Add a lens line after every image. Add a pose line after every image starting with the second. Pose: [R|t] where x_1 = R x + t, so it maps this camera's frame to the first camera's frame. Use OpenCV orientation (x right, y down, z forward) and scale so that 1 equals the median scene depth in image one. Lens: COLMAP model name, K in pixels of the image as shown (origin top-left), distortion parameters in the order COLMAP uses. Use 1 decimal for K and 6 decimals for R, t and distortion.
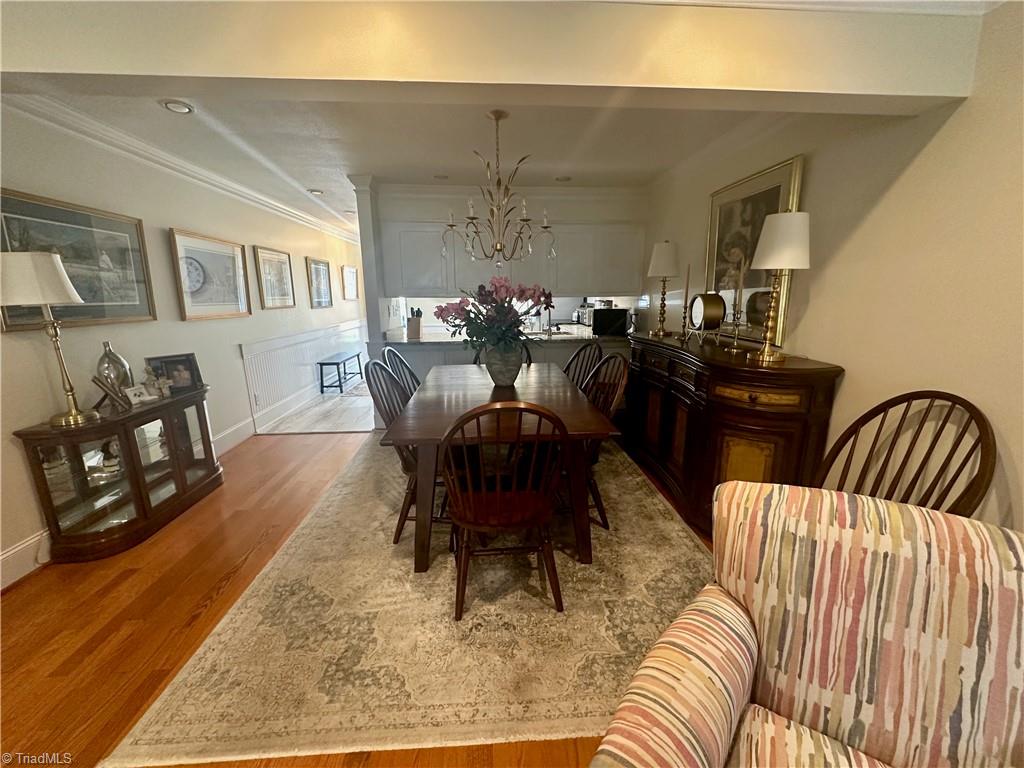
lens RADIAL K [[408.5, 0, 511.7], [0, 408.5, 387.8], [0, 0, 1]] dist [-0.000018, 0.000186]
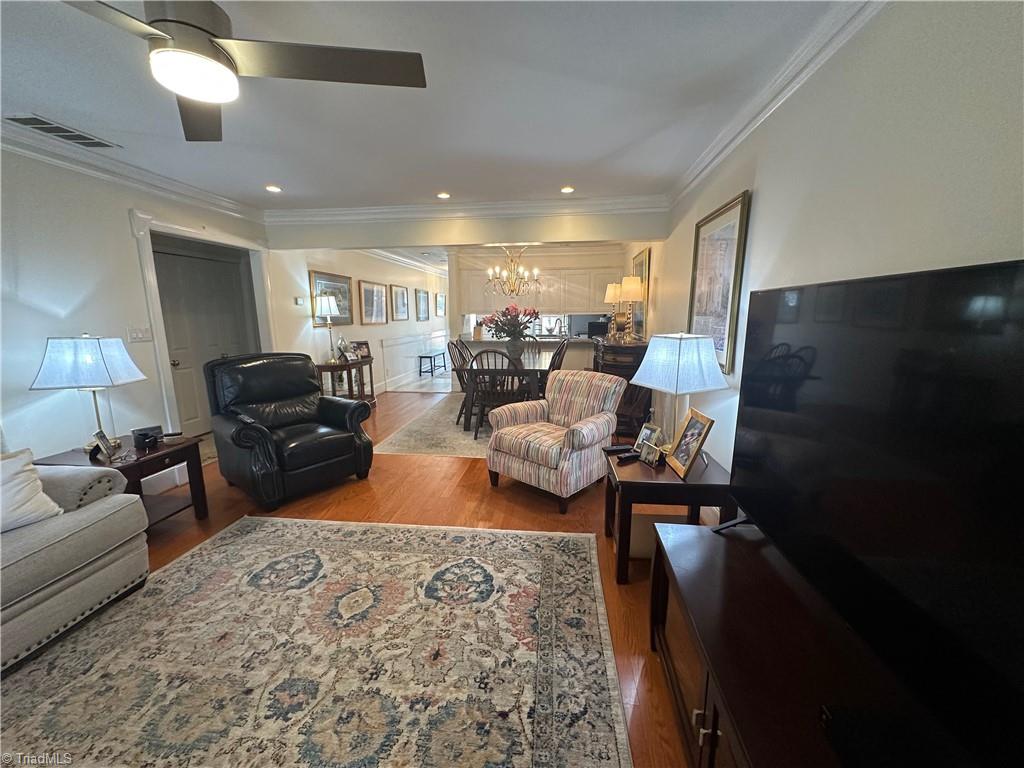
lens RADIAL K [[408.5, 0, 512.3], [0, 408.5, 385.4], [0, 0, 1]] dist [-0.000018, 0.000186]
pose [[0.982026, 0.038913, -0.184692, 0.295471], [-0.048621, 0.997647, -0.048329, 0.191257], [0.182377, 0.056440, 0.981607, -0.808629]]
